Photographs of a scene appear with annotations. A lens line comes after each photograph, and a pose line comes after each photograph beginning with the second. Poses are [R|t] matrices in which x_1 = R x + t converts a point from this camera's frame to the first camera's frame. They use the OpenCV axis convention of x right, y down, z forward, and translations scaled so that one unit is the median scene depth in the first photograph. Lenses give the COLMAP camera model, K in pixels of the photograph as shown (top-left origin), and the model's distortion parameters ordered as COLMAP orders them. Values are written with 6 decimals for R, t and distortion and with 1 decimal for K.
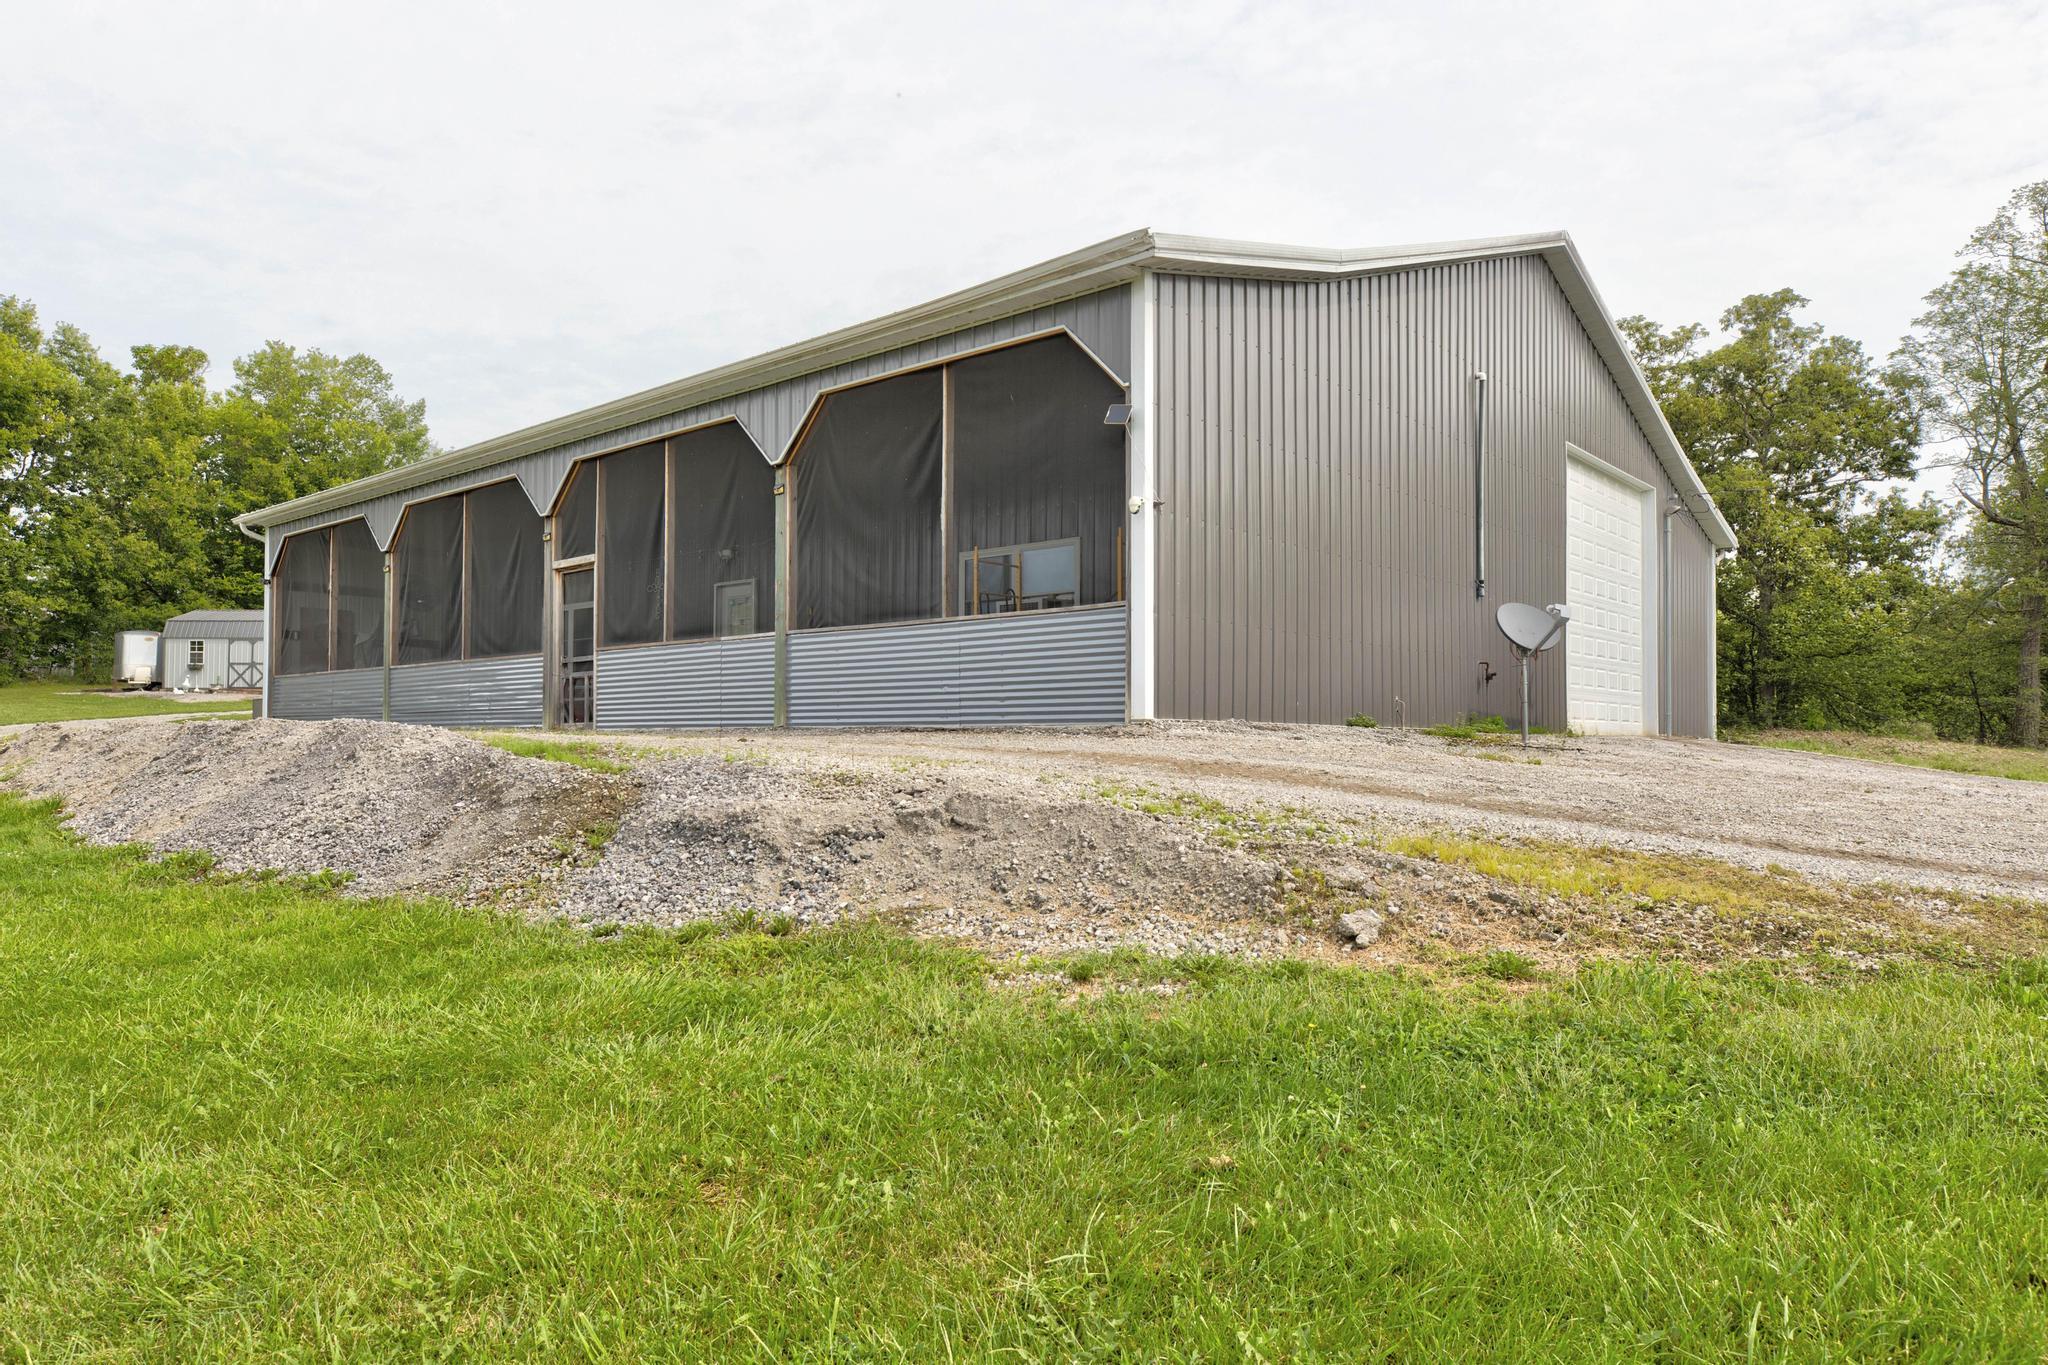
lens RADIAL K [[1315.2, 0, 1049.8], [0, 1315.2, 730.0], [0, 0, 1]] dist [0.015460, -0.000370]
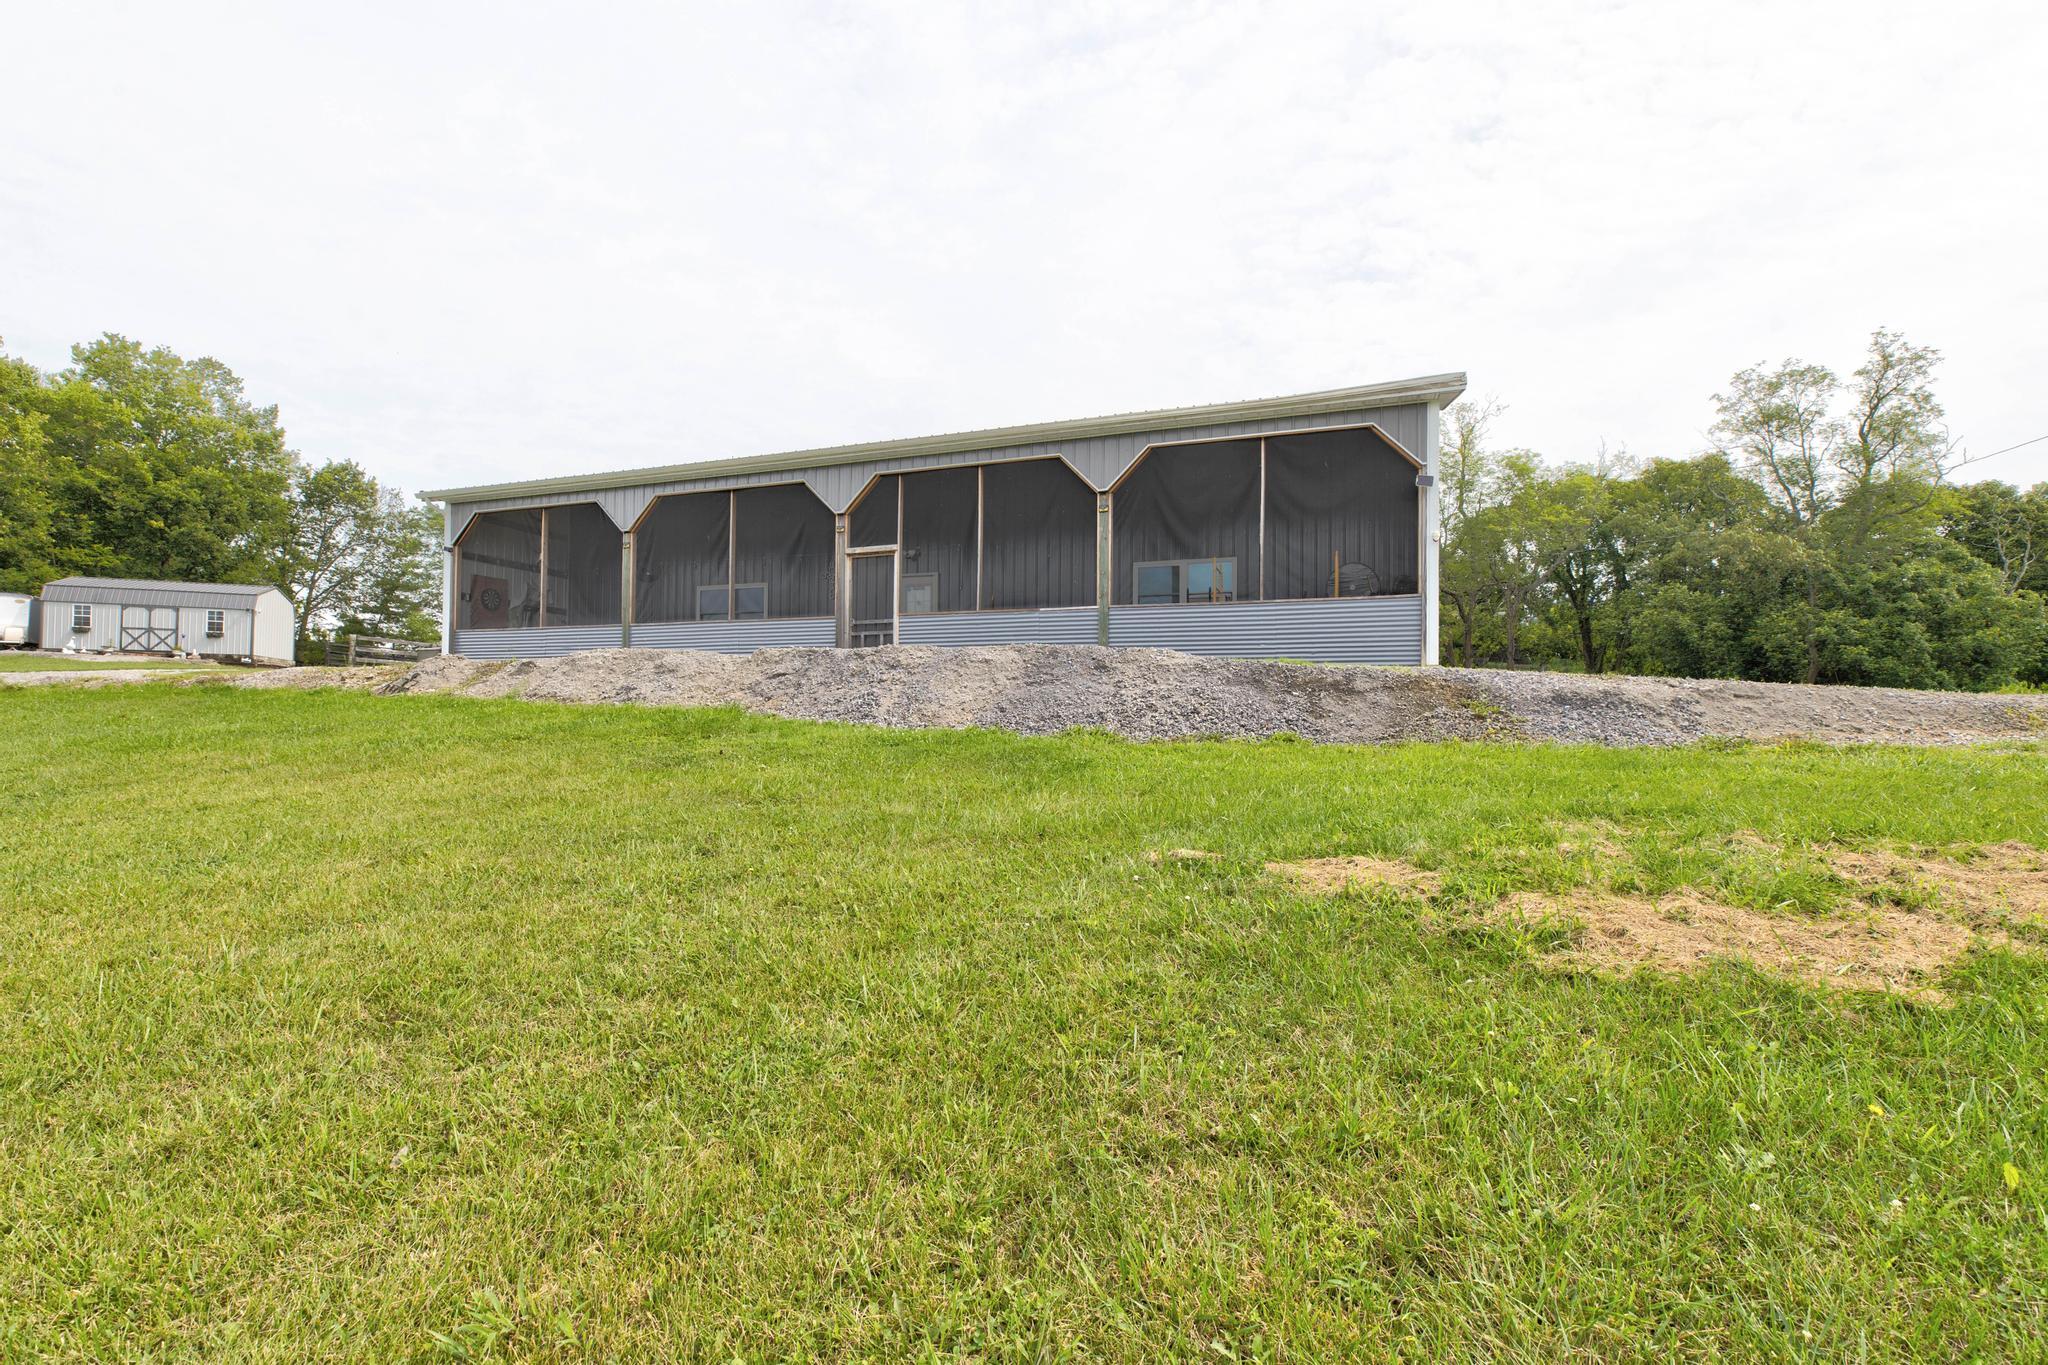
lens RADIAL K [[936.3, 0, 1060.2], [0, 936.3, 721.8], [0, 0, 1]] dist [0.003584, 0.000127]
pose [[0.936005, 0.010274, 0.351838, -0.250574], [-0.012241, 0.999919, 0.003367, 0.021417], [-0.351775, -0.007458, 0.936055, 0.014326]]
